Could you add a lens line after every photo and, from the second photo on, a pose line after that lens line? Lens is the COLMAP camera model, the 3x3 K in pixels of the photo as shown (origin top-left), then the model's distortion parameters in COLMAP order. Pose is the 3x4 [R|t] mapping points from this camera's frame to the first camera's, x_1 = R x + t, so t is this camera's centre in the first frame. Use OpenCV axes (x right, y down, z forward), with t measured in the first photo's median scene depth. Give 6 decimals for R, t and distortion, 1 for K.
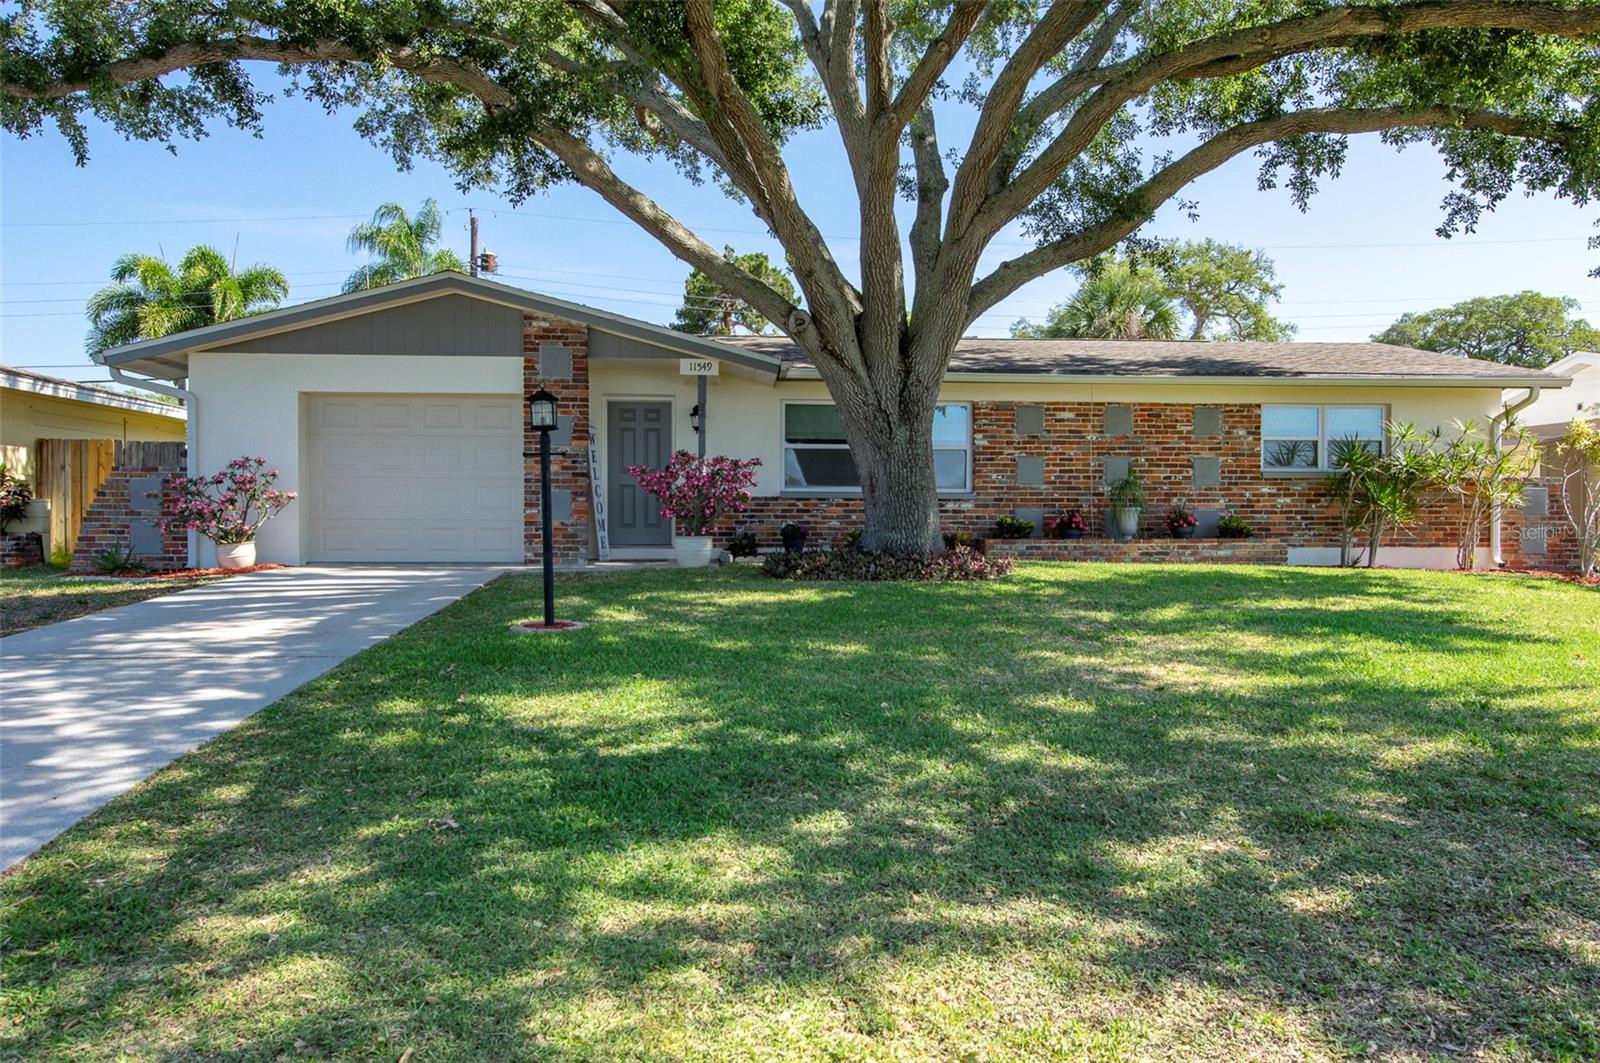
lens RADIAL K [[1136.5, 0, 794.1], [0, 1136.5, 548.6], [0, 0, 1]] dist [-0.003855, -0.001375]
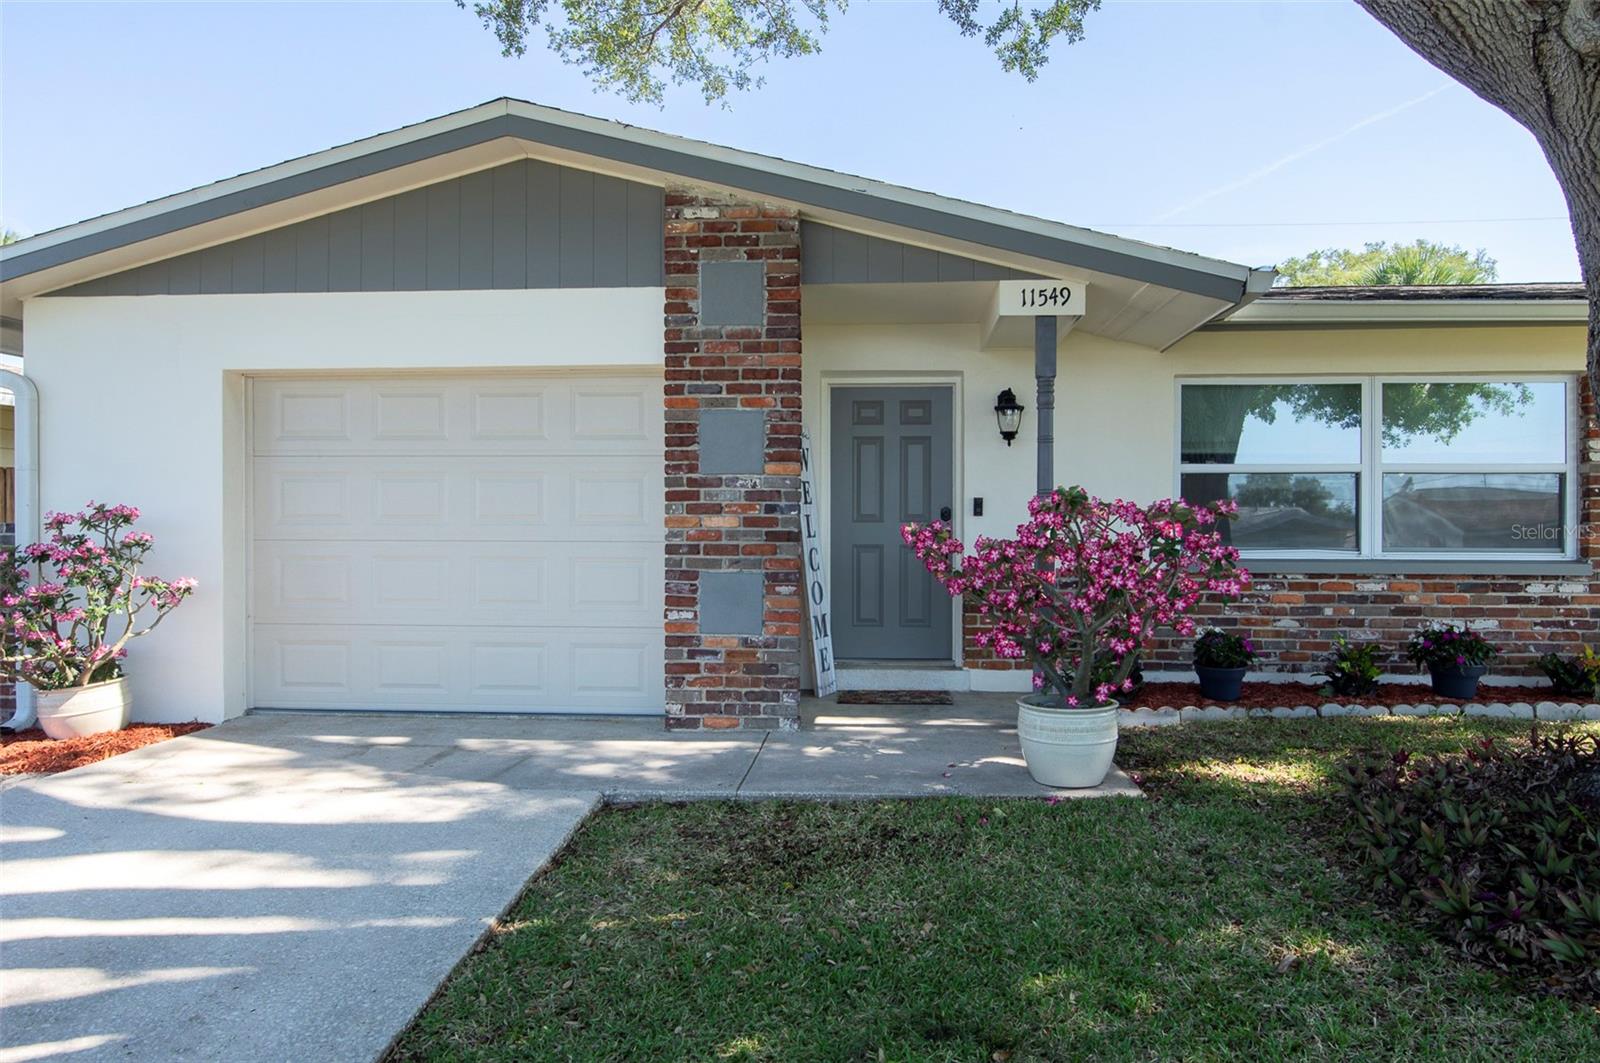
lens RADIAL K [[953.4, 0, 800.0], [0, 953.4, 531.5], [0, 0, 1]] dist [-0.002466, -0.001771]
pose [[0.988844, -0.000831, -0.148955, -0.123571], [-0.002080, 0.999810, -0.019385, -0.059419], [0.148943, 0.019479, 0.988654, 0.616998]]
